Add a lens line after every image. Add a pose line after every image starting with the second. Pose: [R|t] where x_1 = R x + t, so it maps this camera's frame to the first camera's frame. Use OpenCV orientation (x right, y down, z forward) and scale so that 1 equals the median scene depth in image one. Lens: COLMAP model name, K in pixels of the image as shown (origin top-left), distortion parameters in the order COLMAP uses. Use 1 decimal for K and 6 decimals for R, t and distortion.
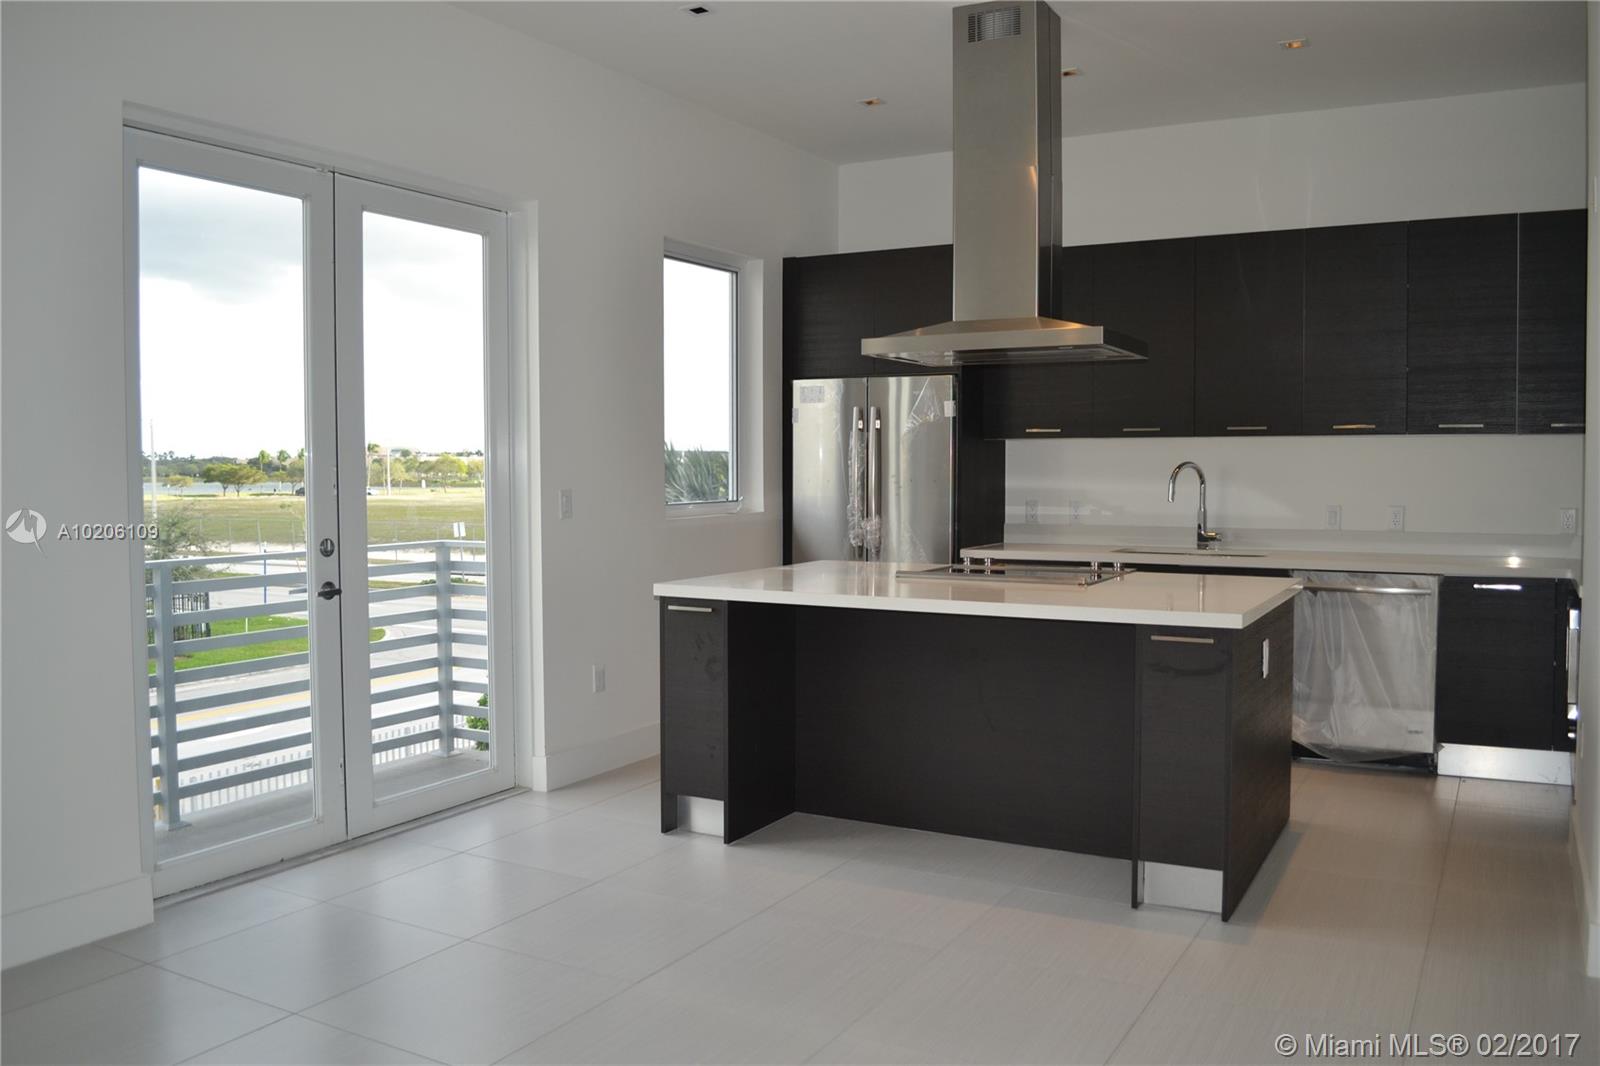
lens RADIAL K [[1284.7, 0, 812.4], [0, 1284.7, 527.5], [0, 0, 1]] dist [-0.085898, 0.002546]
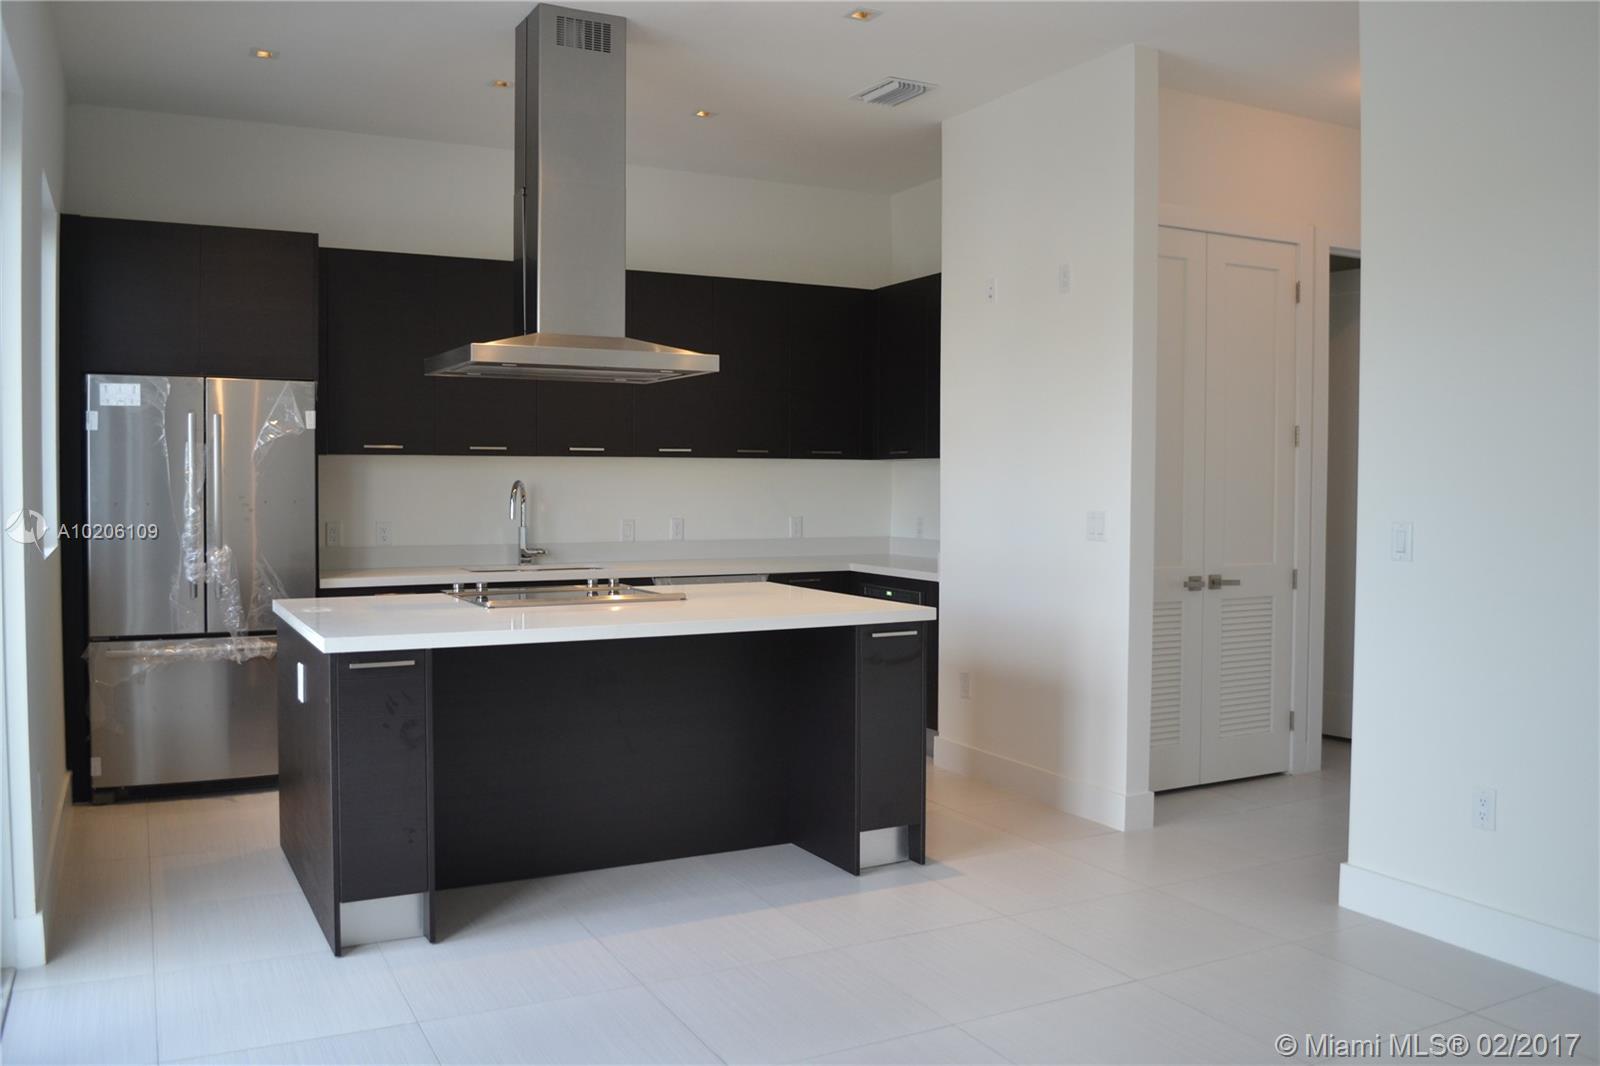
lens RADIAL K [[1284.7, 0, 812.4], [0, 1284.7, 527.5], [0, 0, 1]] dist [-0.085898, 0.002546]
pose [[0.543274, -0.026962, 0.839122, -0.537130], [0.038070, 0.999247, 0.007459, -0.015325], [-0.838692, 0.027893, 0.543892, 0.300439]]
